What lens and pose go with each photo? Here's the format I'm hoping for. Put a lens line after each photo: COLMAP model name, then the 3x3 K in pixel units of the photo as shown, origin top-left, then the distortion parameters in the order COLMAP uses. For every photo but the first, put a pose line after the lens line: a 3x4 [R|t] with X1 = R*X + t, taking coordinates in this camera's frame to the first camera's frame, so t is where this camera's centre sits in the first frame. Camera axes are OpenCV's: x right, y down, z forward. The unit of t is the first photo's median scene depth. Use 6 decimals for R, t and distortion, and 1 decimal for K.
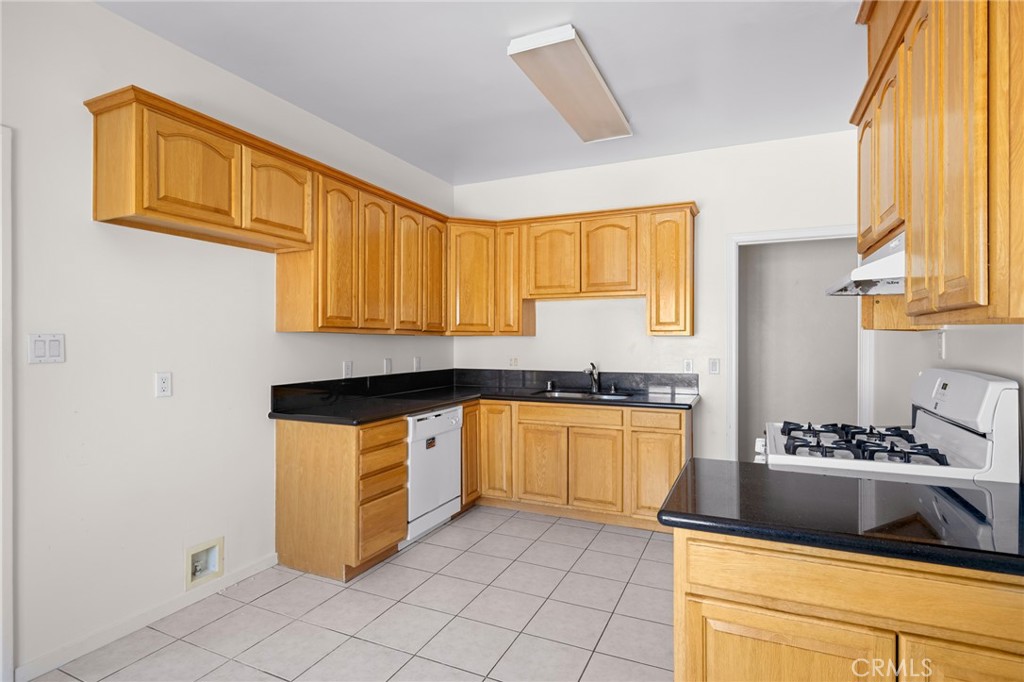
lens RADIAL K [[513.8, 0, 512.0], [0, 513.8, 341.0], [0, 0, 1]] dist [0.001527, -0.000103]
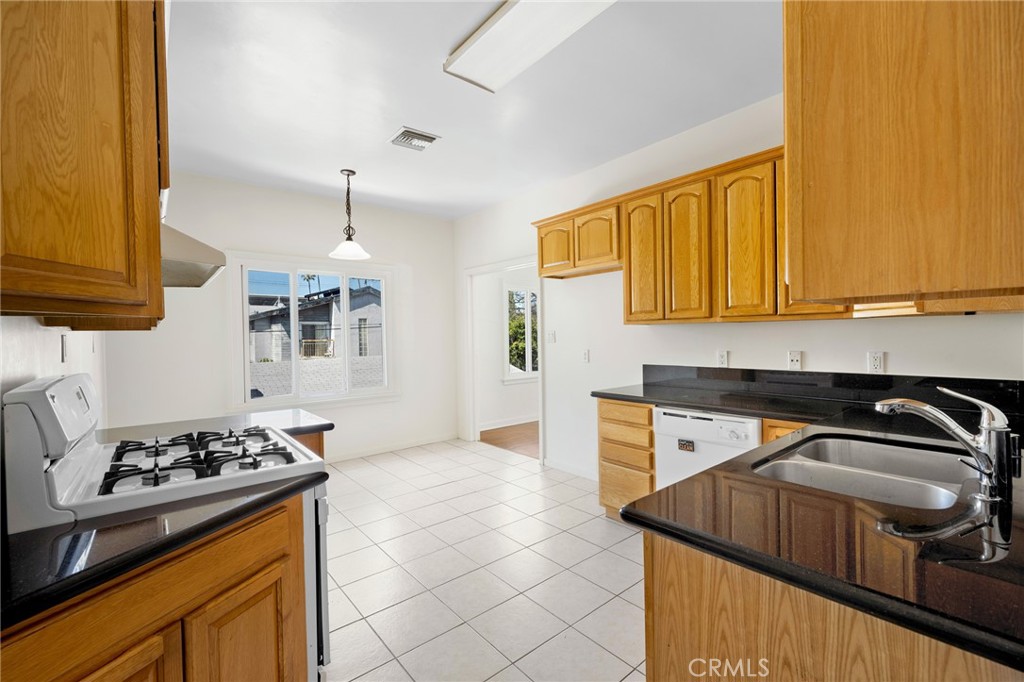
lens RADIAL K [[431.1, 0, 512.0], [0, 431.1, 341.0], [0, 0, 1]] dist [0.001639, 0.000256]
pose [[-0.424802, 0.013697, -0.905183, 0.683169], [0.013717, 0.999868, 0.008692, 0.009114], [0.905182, -0.008724, -0.424934, 1.119854]]
